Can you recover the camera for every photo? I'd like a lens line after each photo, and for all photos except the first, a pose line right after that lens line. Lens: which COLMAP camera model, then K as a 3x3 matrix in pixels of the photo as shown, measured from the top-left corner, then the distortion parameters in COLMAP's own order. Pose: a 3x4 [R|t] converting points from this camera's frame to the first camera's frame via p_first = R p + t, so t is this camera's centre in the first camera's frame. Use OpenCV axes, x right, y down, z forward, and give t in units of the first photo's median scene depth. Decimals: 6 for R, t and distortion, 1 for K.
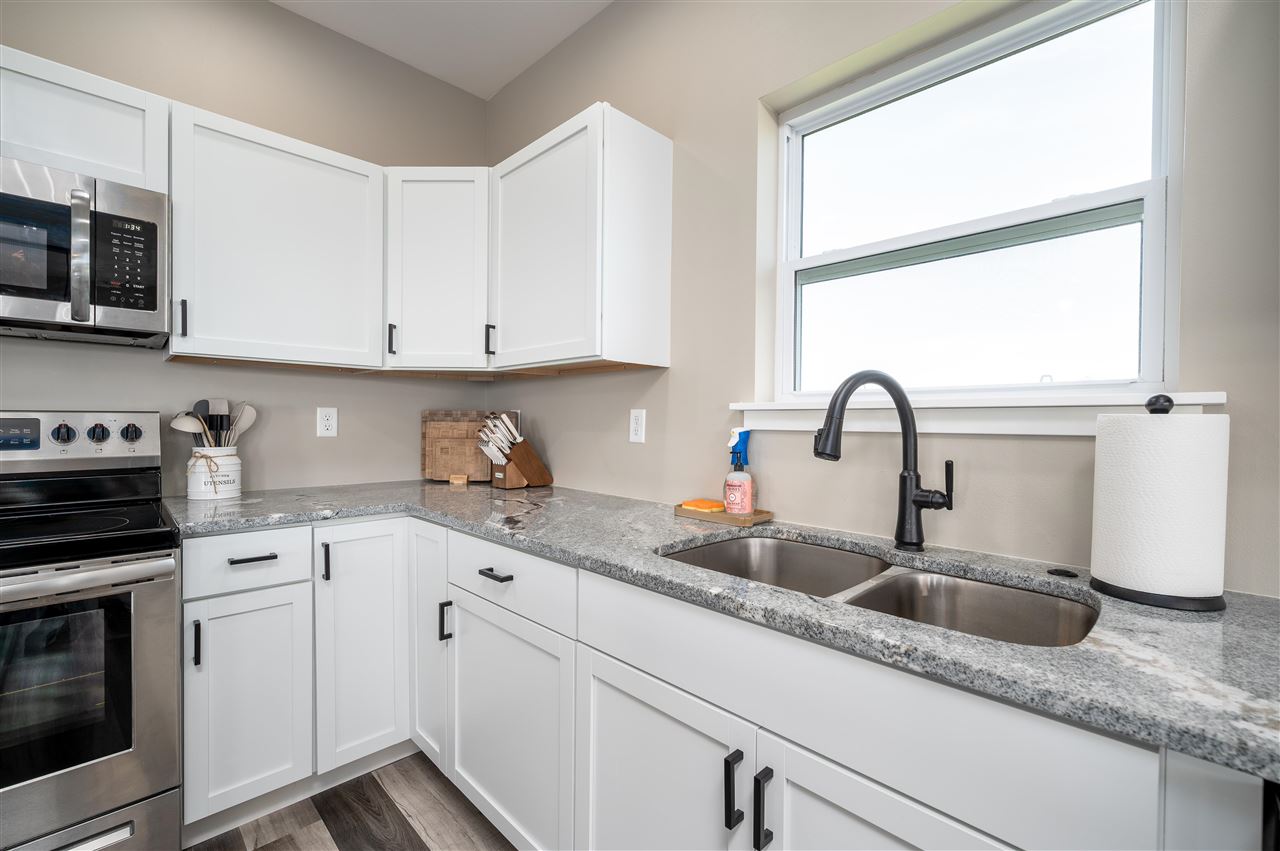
lens RADIAL K [[548.8, 0, 634.3], [0, 548.8, 427.7], [0, 0, 1]] dist [-0.001543, 0.001447]
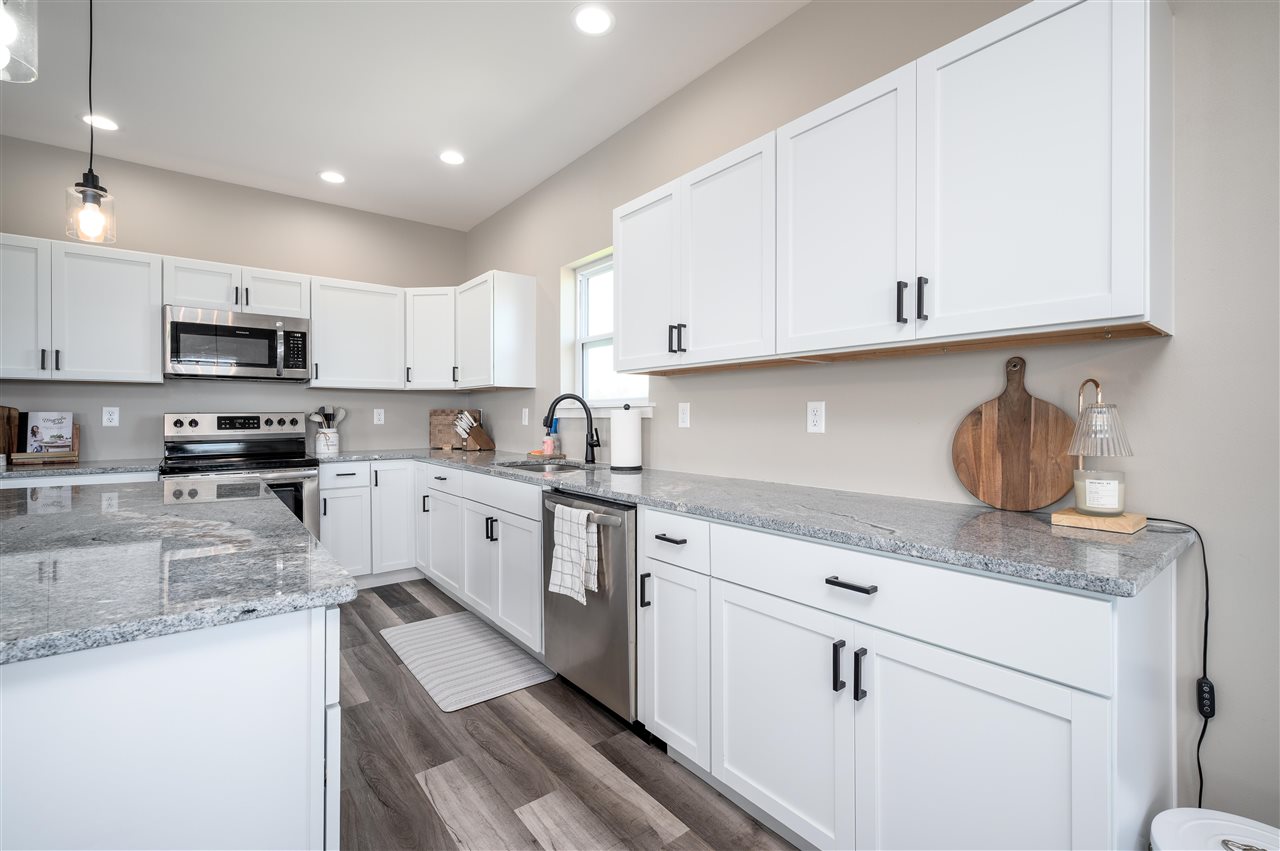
lens RADIAL K [[548.8, 0, 633.5], [0, 548.8, 420.1], [0, 0, 1]] dist [-0.001543, 0.001447]
pose [[0.994210, -0.009179, -0.107060, 0.725632], [0.008695, 0.999950, -0.004983, 0.026104], [0.107100, 0.004023, 0.994240, -1.115687]]
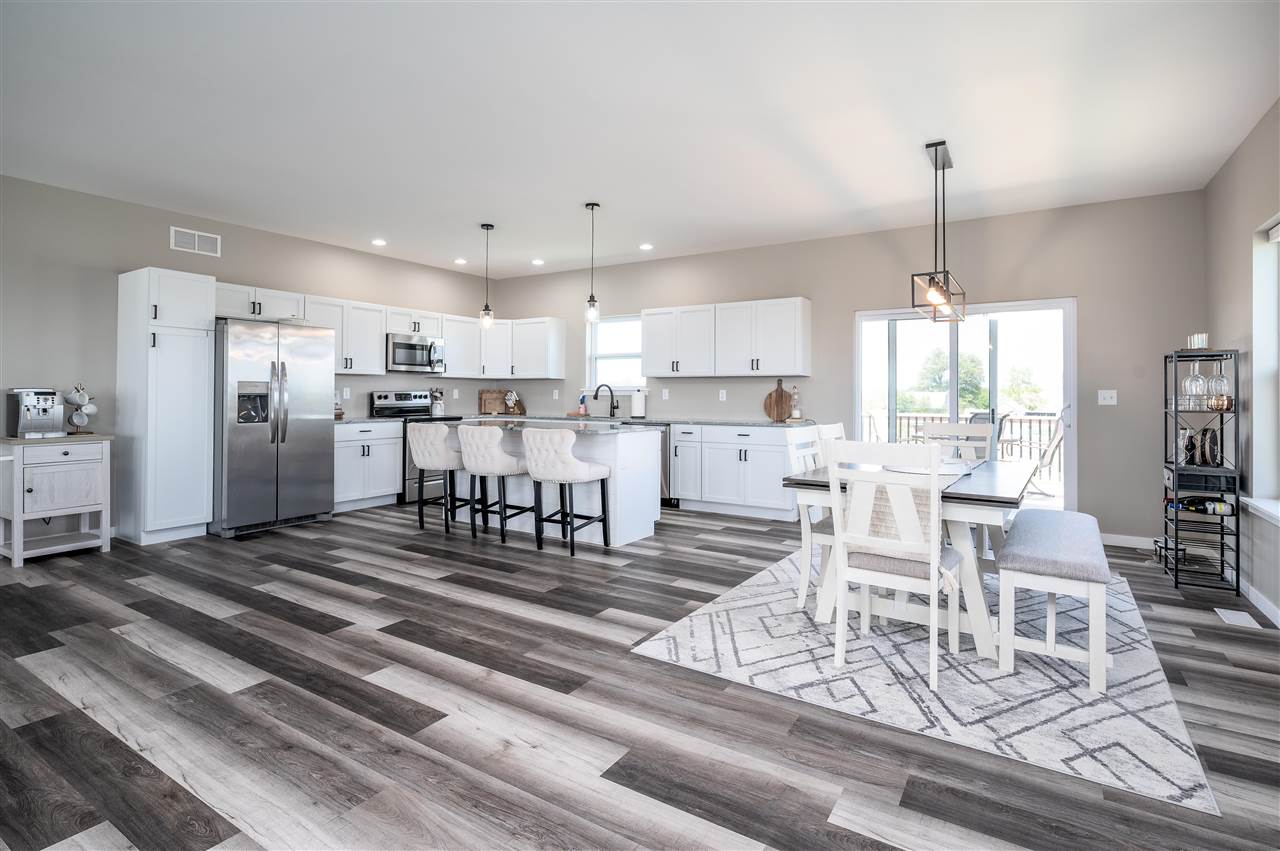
lens RADIAL K [[625.2, 0, 628.8], [0, 625.2, 391.9], [0, 0, 1]] dist [-0.000631, 0.000231]
pose [[0.976739, -0.003404, 0.214404, -0.483750], [0.006759, 0.999866, -0.014916, 0.052470], [-0.214324, 0.016018, 0.976631, -3.727530]]
